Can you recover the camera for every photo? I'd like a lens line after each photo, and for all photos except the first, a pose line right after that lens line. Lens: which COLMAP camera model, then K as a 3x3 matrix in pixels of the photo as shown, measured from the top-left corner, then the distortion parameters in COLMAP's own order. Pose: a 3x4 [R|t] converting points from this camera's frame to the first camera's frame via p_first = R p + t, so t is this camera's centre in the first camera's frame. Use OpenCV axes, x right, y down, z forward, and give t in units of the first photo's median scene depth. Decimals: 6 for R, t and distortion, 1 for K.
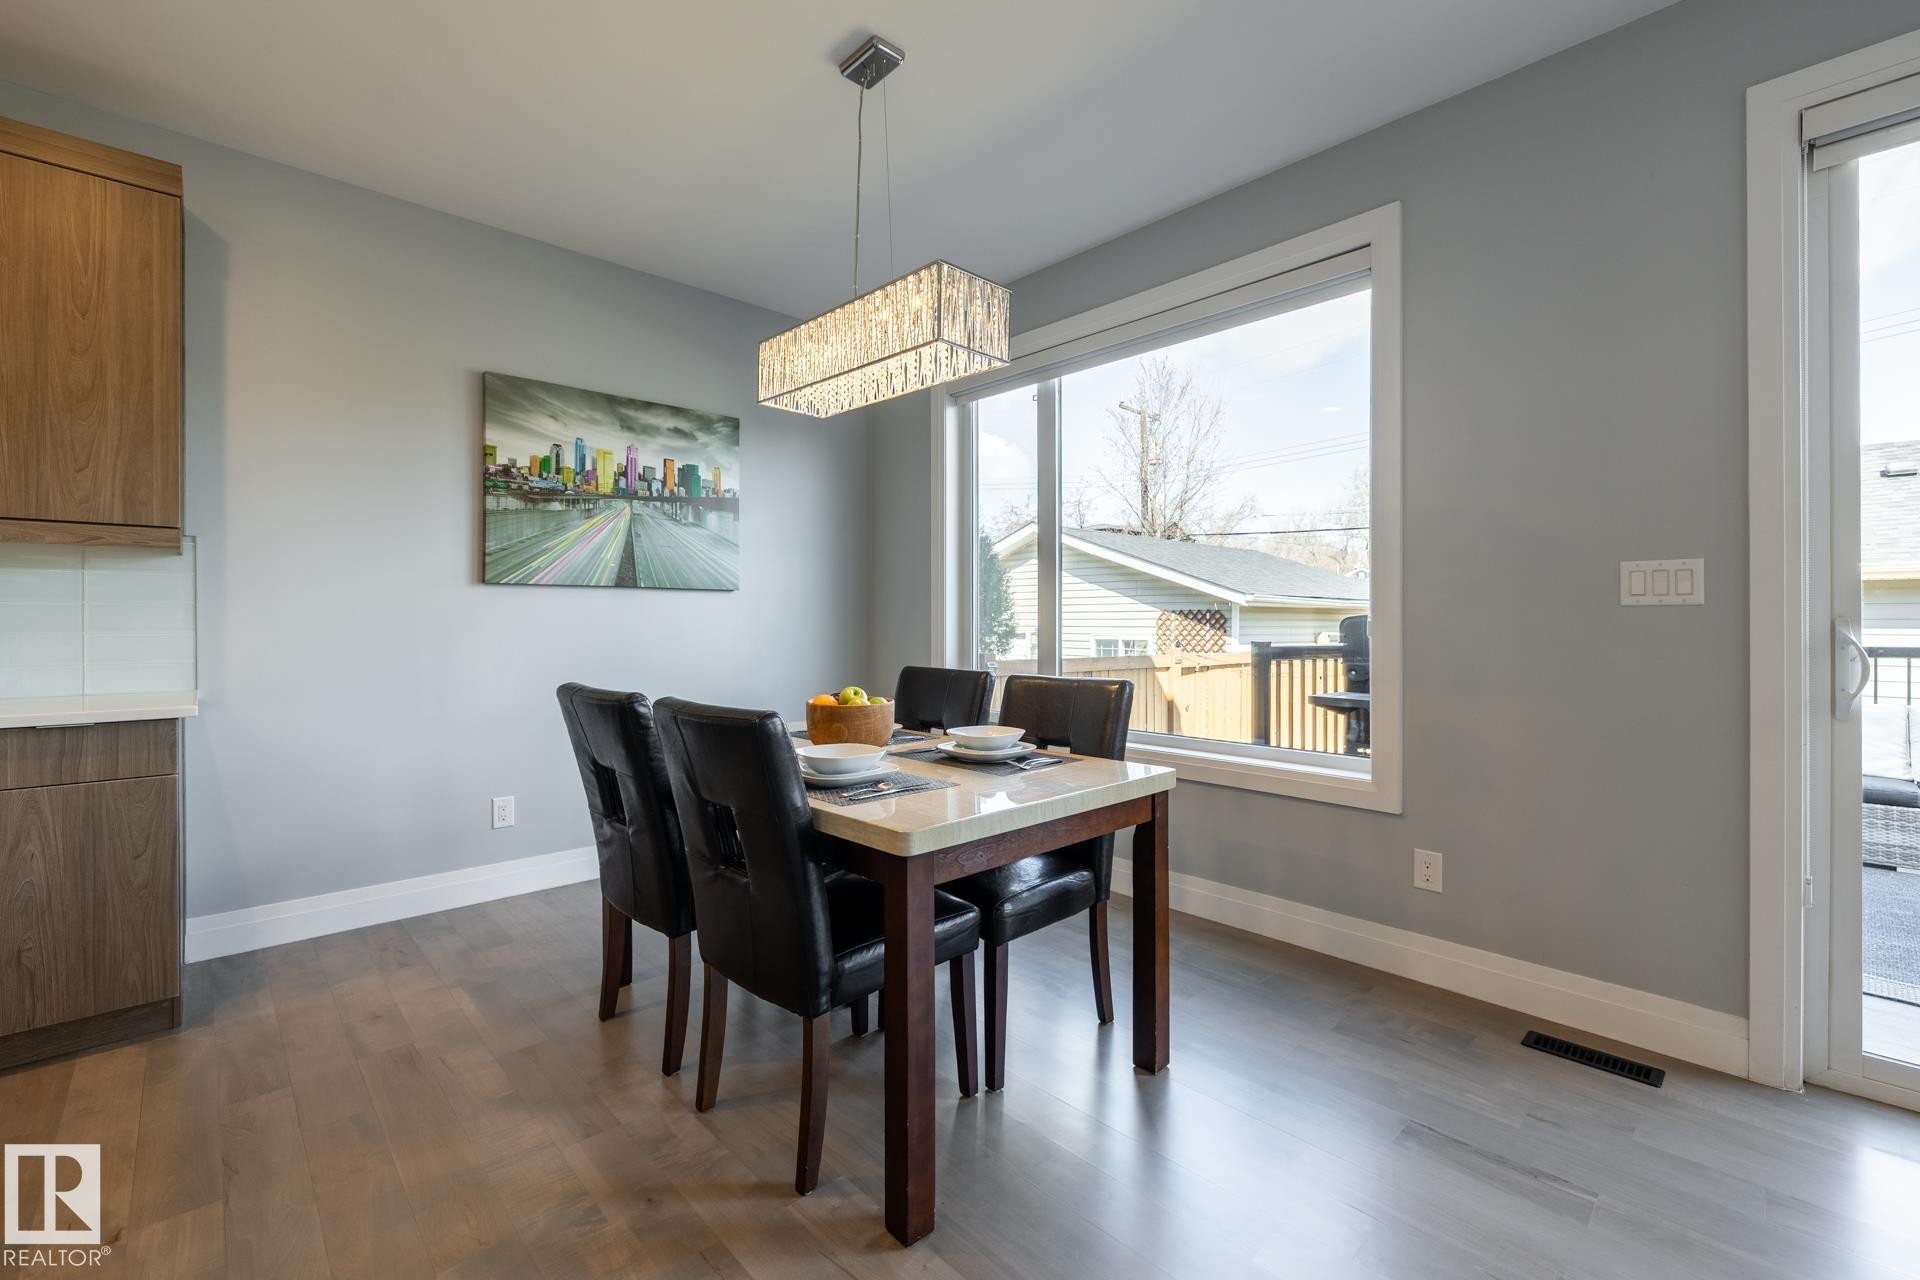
lens RADIAL K [[817.0, 0, 949.4], [0, 817.0, 629.7], [0, 0, 1]] dist [0.000823, -0.000622]
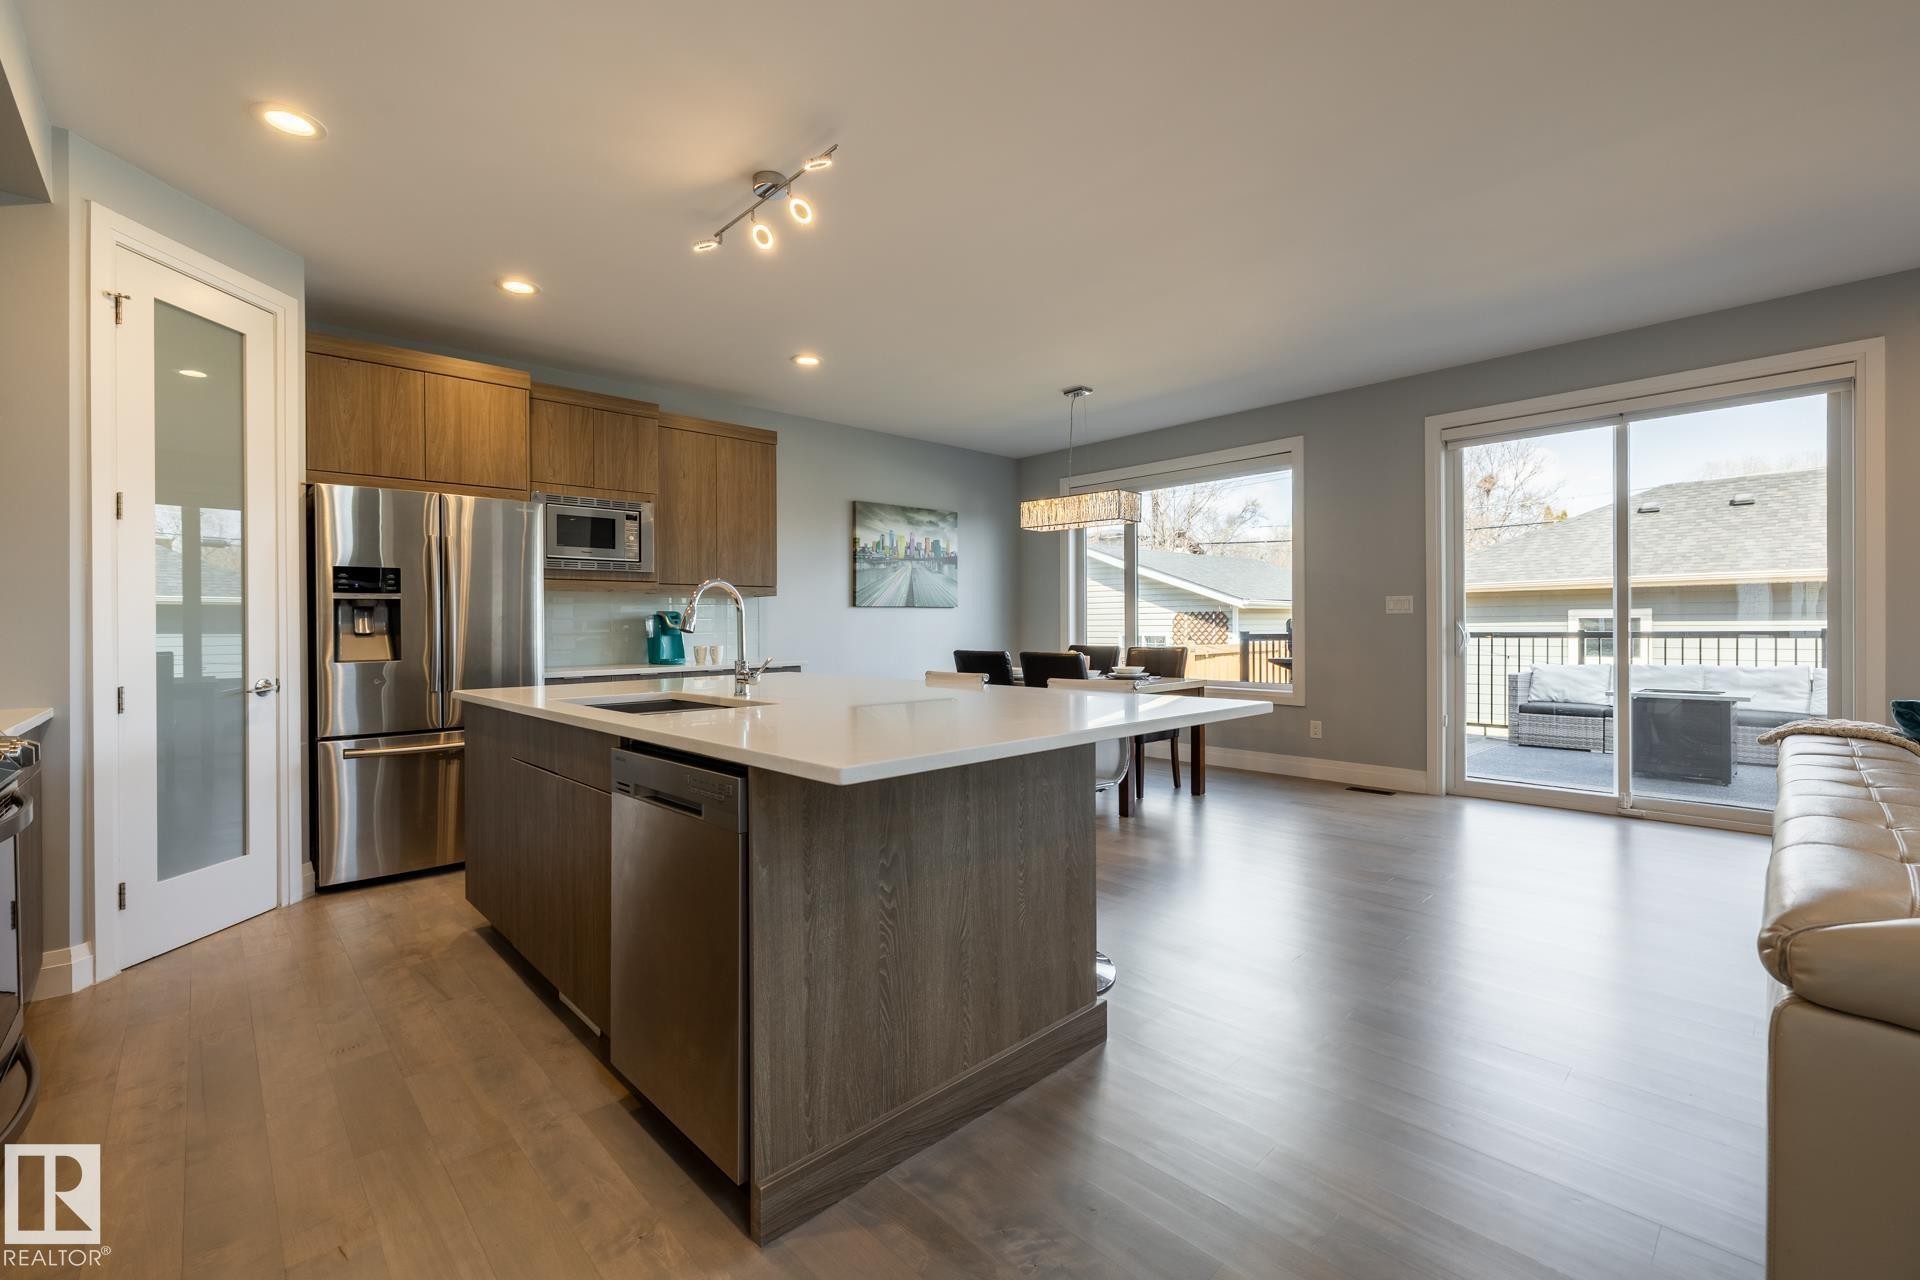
lens RADIAL K [[796.2, 0, 952.4], [0, 796.2, 641.6], [0, 0, 1]] dist [0.001583, -0.000063]
pose [[0.999912, -0.010639, -0.007964, -0.316089], [0.010747, 0.999850, 0.013574, 0.004981], [0.007819, -0.013658, 0.999876, -0.945499]]
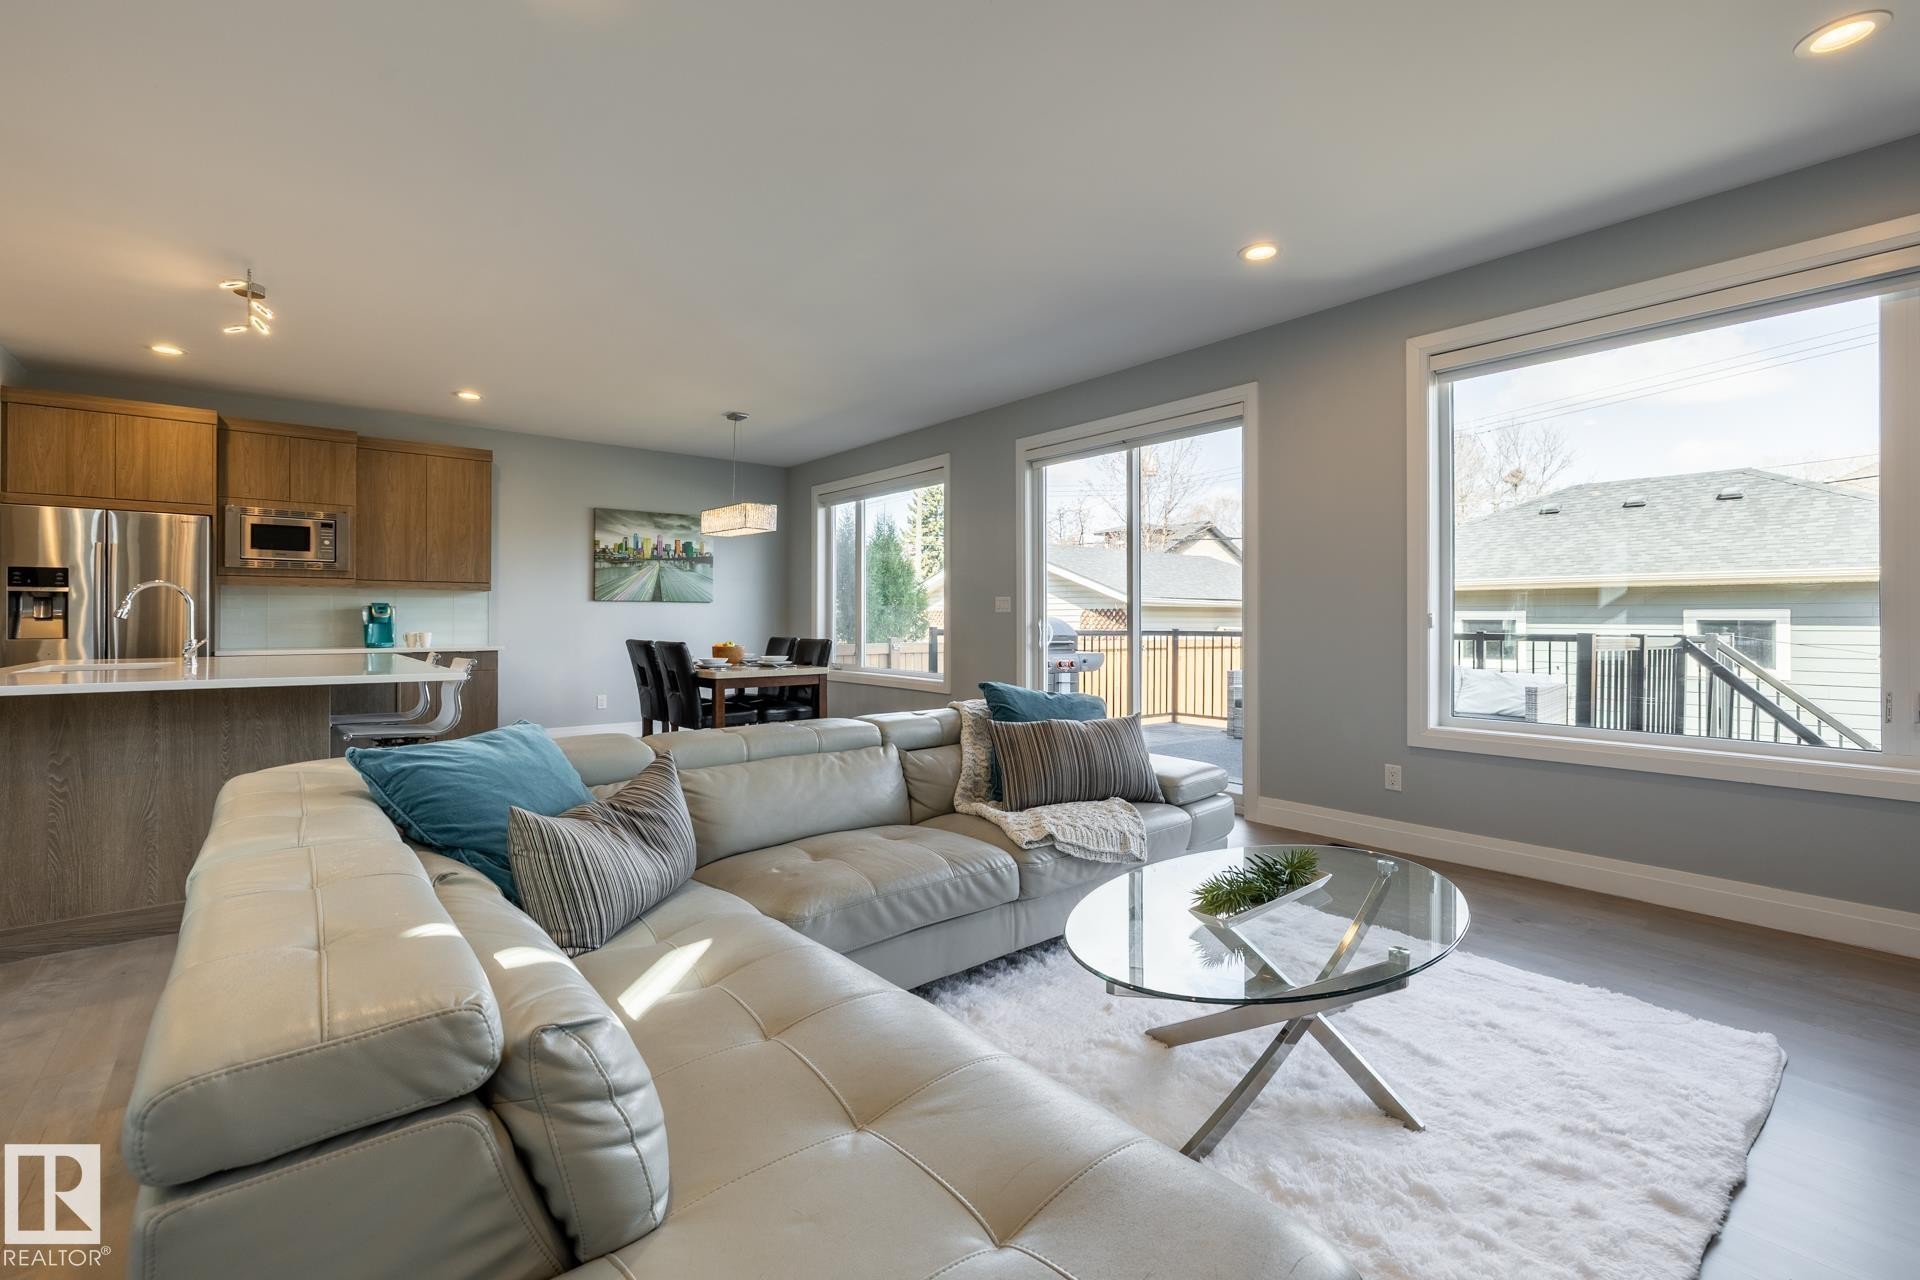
lens RADIAL K [[817.0, 0, 949.4], [0, 817.0, 629.7], [0, 0, 1]] dist [0.000823, -0.000622]
pose [[0.997510, 0.002023, -0.070495, 0.574944], [-0.001707, 0.999988, 0.004541, 0.012039], [0.070503, -0.004409, 0.997502, -1.196575]]
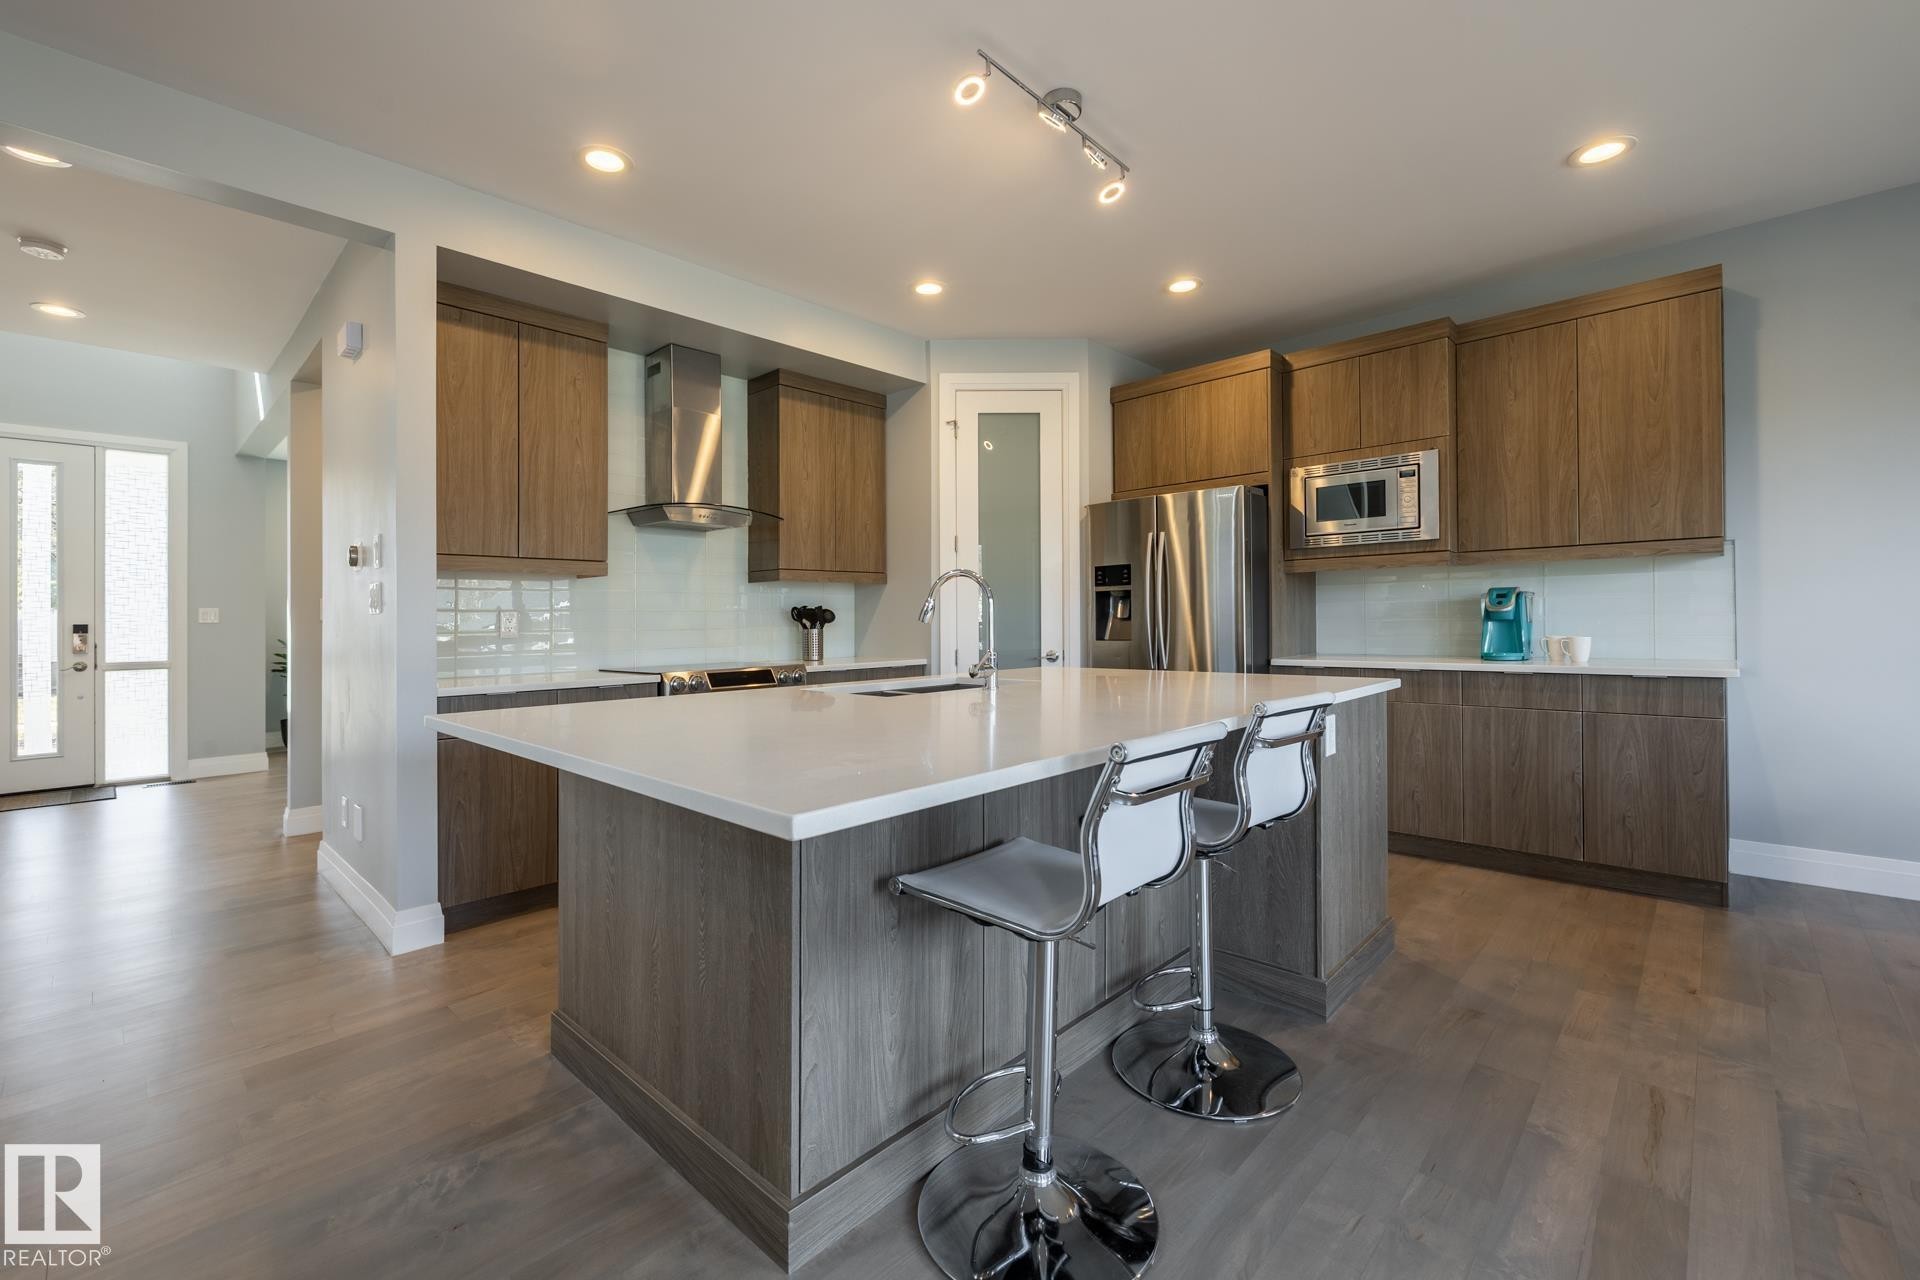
lens RADIAL K [[802.1, 0, 944.9], [0, 802.1, 618.3], [0, 0, 1]] dist [-0.000475, -0.000074]
pose [[0.054854, -0.003683, -0.998488, 0.214127], [0.007185, 0.999969, -0.003294, 0.002959], [0.998469, -0.006994, 0.054879, -0.248315]]
